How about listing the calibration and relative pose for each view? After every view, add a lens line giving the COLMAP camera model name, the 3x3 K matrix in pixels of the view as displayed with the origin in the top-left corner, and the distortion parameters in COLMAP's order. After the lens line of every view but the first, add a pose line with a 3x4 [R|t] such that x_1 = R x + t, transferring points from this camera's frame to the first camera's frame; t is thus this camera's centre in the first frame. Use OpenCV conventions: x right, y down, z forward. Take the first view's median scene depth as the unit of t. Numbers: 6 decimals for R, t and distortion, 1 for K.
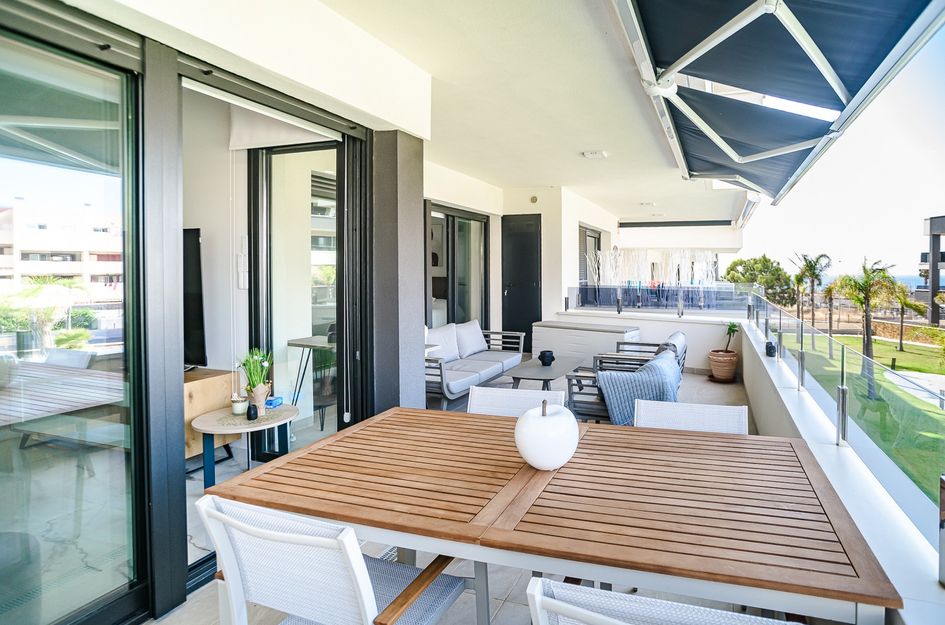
lens RADIAL K [[473.8, 0, 475.1], [0, 473.8, 274.1], [0, 0, 1]] dist [-0.032229, 0.000561]
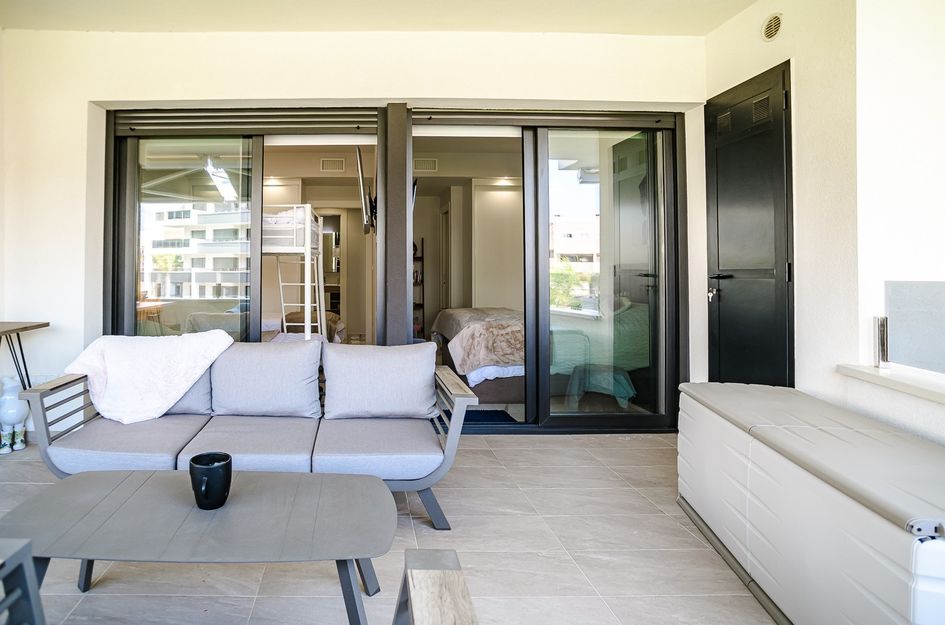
lens RADIAL K [[473.8, 0, 475.1], [0, 473.8, 274.1], [0, 0, 1]] dist [-0.032229, 0.000561]
pose [[0.488747, 0.005527, -0.872408, 0.315461], [-0.014788, 0.999889, -0.001950, 0.027027], [0.872300, 0.013855, 0.488775, 0.647793]]
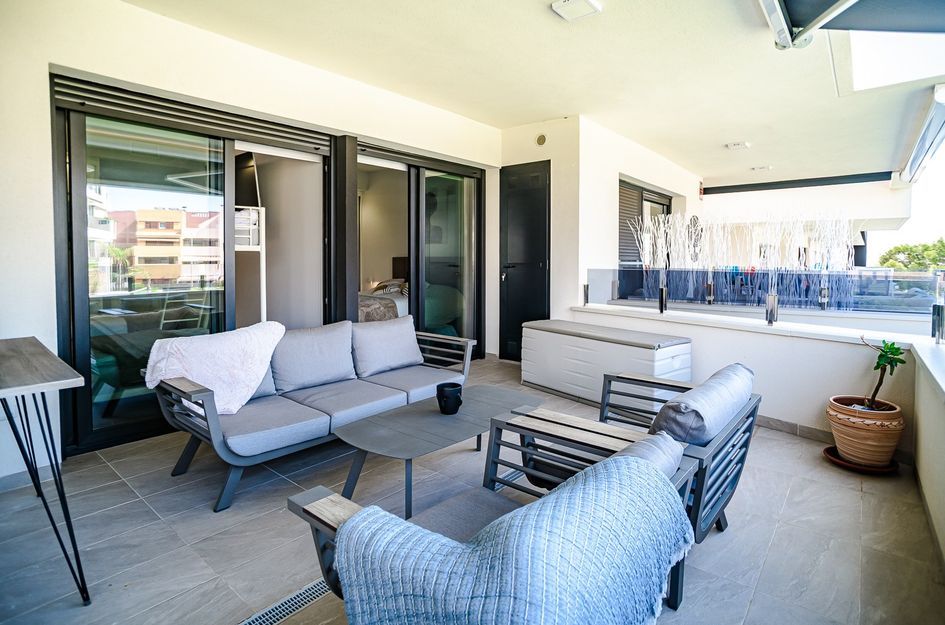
lens RADIAL K [[465.7, 0, 459.7], [0, 465.7, 273.5], [0, 0, 1]] dist [-0.002868, 0.001063]
pose [[0.970237, 0.012357, -0.241840, 0.175726], [-0.007075, 0.999717, 0.022700, 0.019915], [0.242052, -0.020313, 0.970051, 0.323282]]
